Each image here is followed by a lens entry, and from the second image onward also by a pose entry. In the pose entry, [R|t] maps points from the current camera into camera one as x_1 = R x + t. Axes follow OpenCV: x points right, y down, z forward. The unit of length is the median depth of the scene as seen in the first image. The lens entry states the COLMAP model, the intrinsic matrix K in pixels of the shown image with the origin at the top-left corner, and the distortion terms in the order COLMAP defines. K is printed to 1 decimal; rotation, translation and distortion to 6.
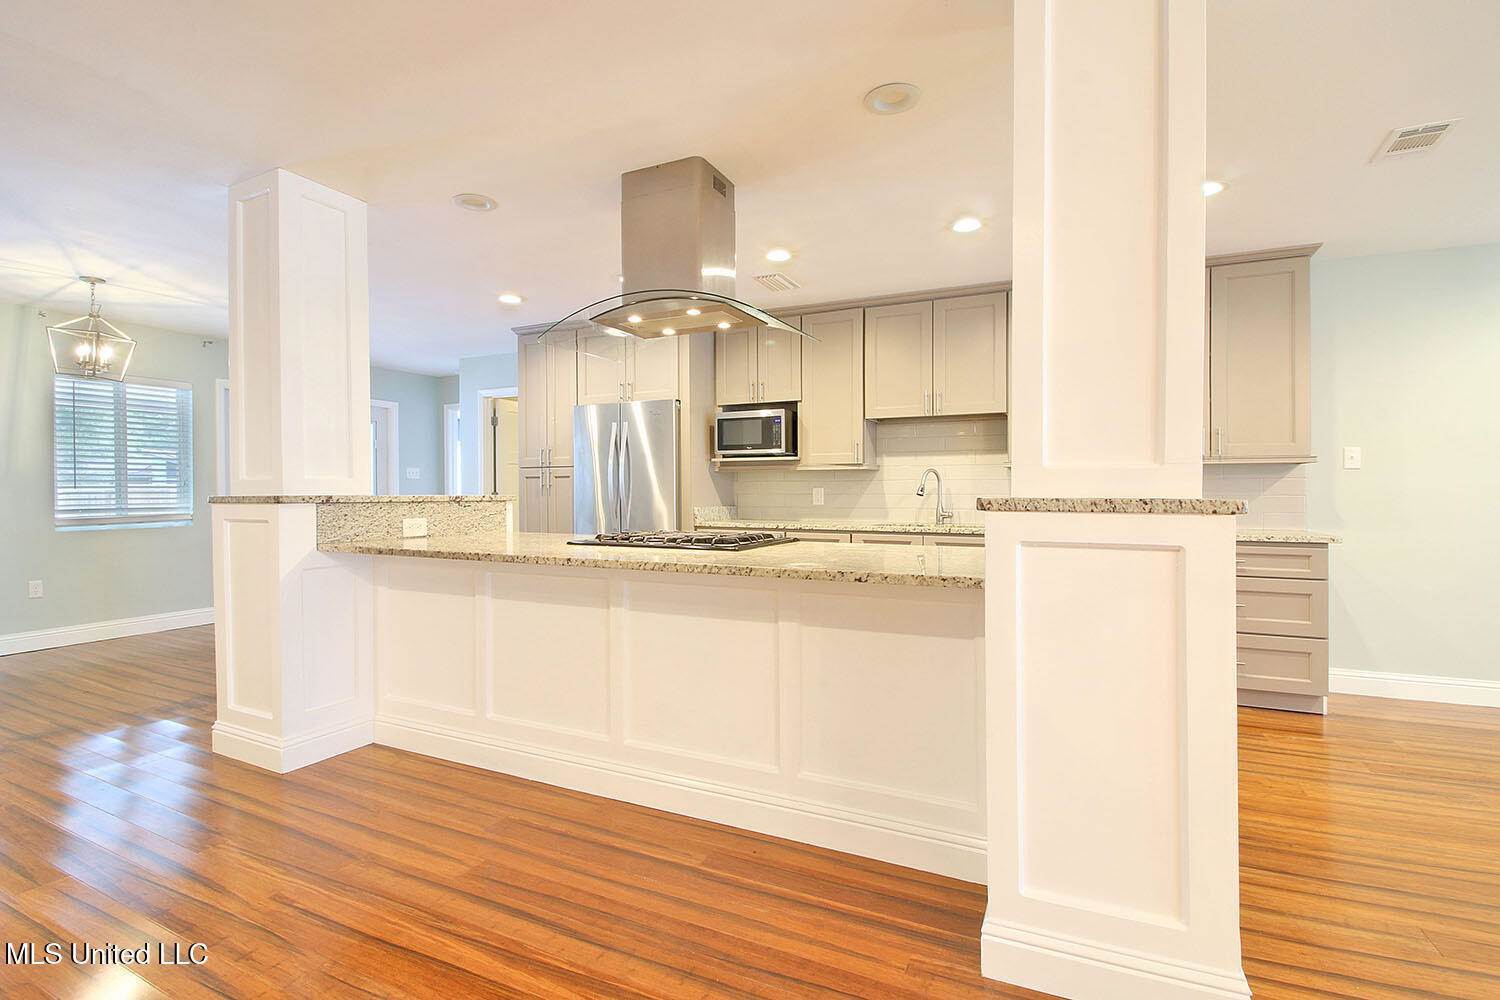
lens RADIAL K [[697.0, 0, 759.8], [0, 697.0, 501.0], [0, 0, 1]] dist [0.003160, -0.017115]
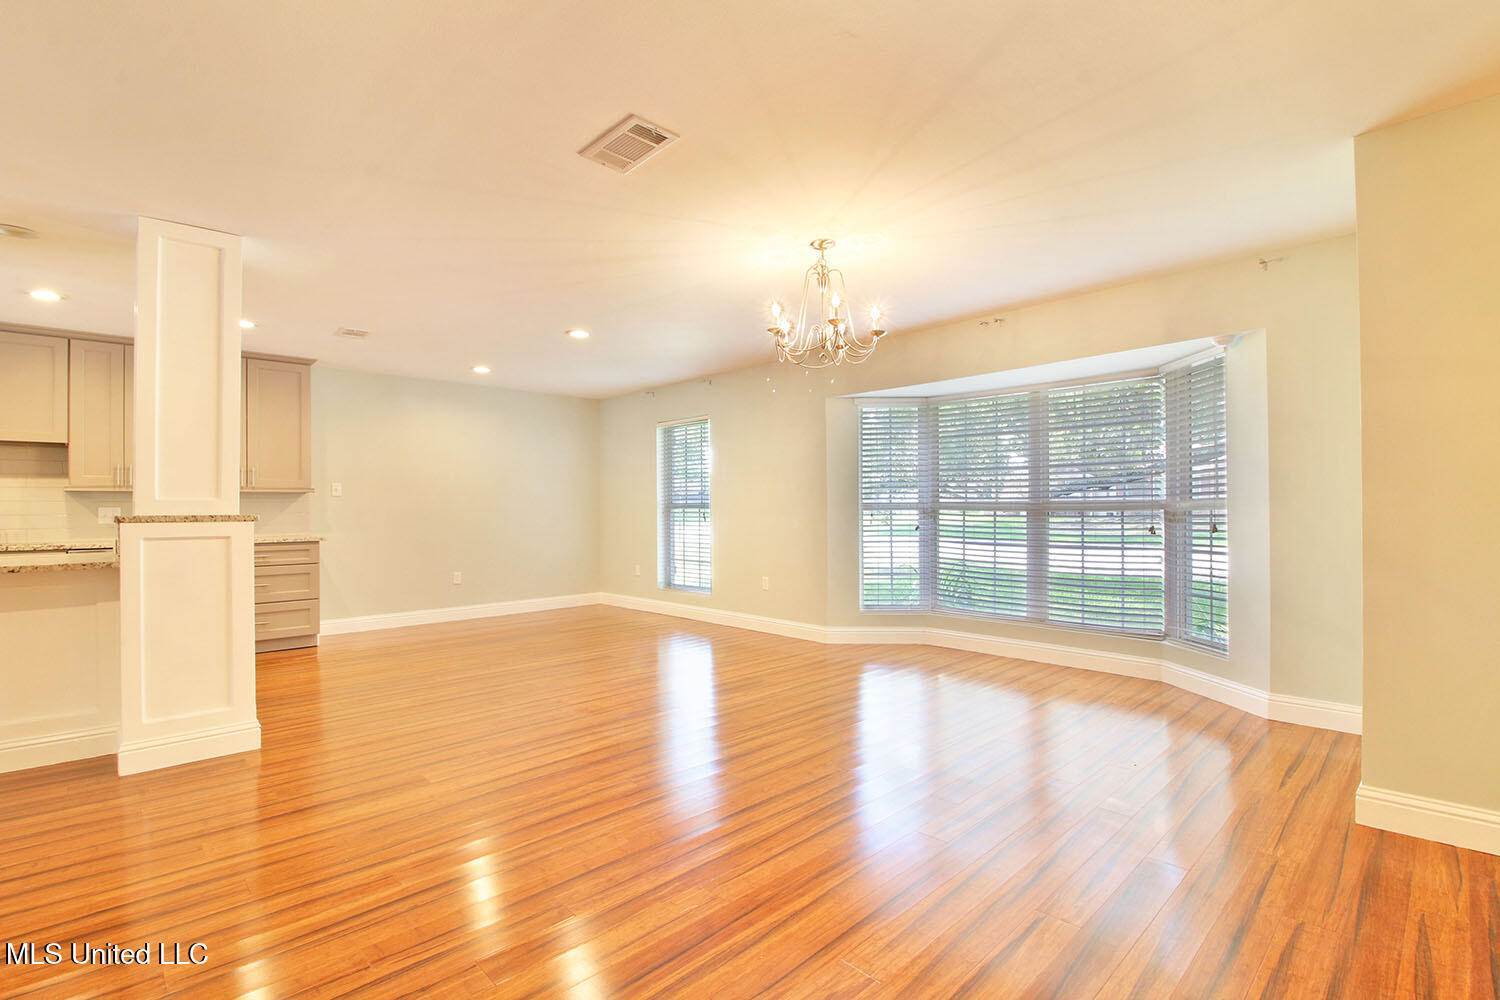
lens RADIAL K [[697.0, 0, 759.8], [0, 697.0, 501.0], [0, 0, 1]] dist [0.003160, -0.017115]
pose [[0.355781, 0.006588, 0.934546, -0.378429], [0.017340, 0.999756, -0.013649, 0.004983], [-0.934409, 0.021061, 0.355580, -0.601768]]
